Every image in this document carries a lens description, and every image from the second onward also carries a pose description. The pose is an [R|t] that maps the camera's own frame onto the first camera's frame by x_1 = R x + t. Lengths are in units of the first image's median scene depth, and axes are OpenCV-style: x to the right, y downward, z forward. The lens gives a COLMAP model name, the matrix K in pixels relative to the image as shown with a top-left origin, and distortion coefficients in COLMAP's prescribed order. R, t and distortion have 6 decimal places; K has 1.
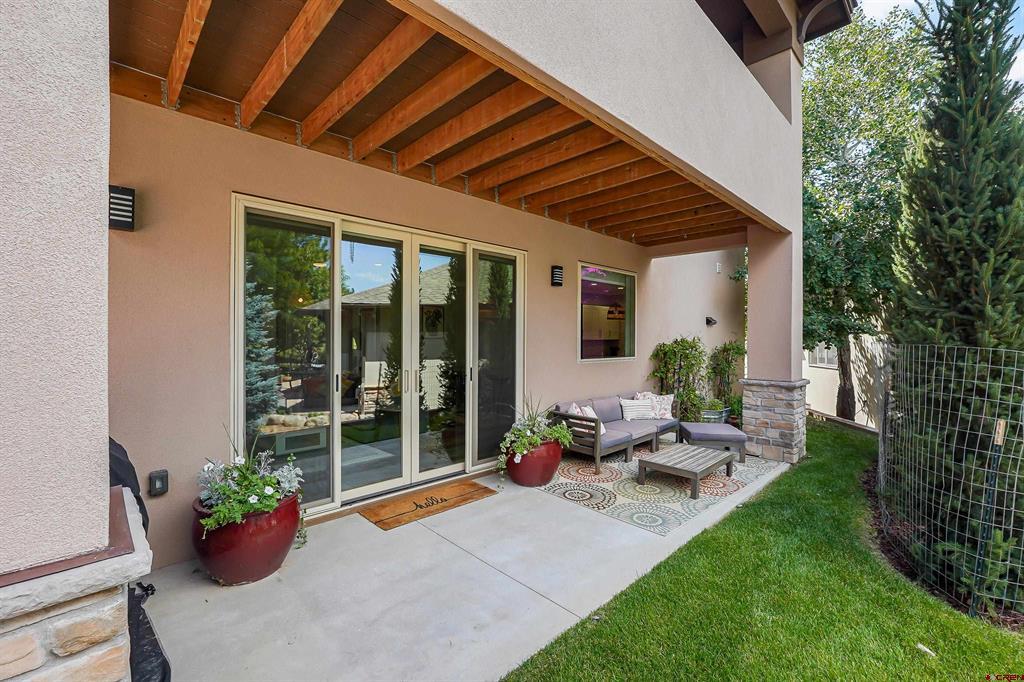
lens RADIAL K [[430.8, 0, 512.0], [0, 430.8, 341.0], [0, 0, 1]] dist [-0.015935, 0.000110]
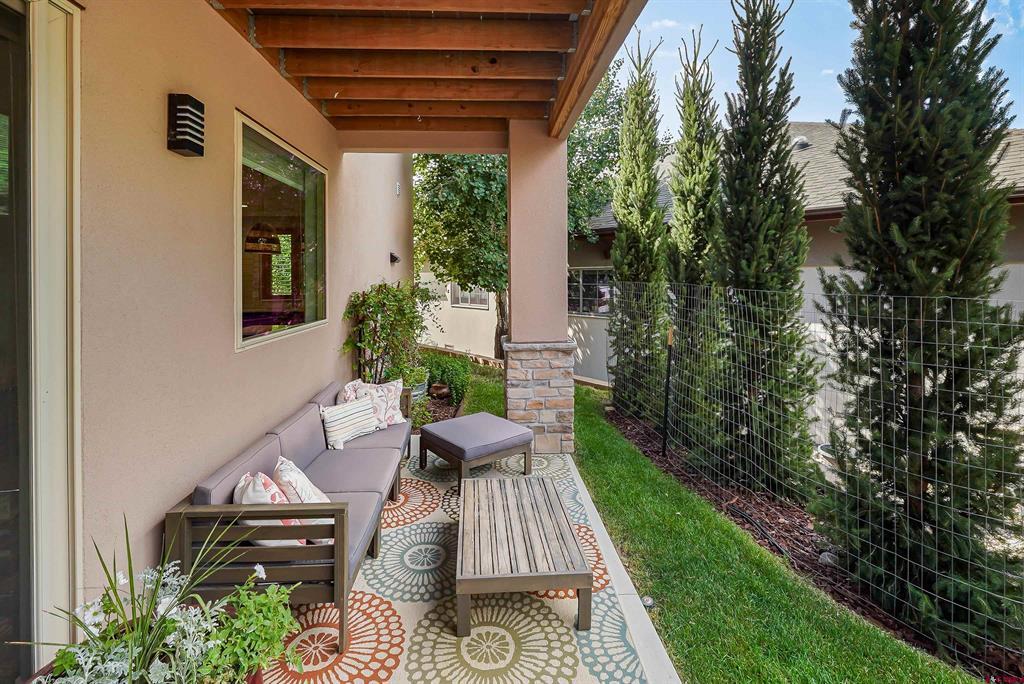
lens RADIAL K [[457.0, 0, 508.0], [0, 457.0, 272.9], [0, 0, 1]] dist [-0.000551, 0.000242]
pose [[0.660826, -0.007668, 0.750500, -0.005696], [0.019190, 0.999794, -0.006682, -0.019399], [-0.750294, 0.018817, 0.660837, 0.537084]]
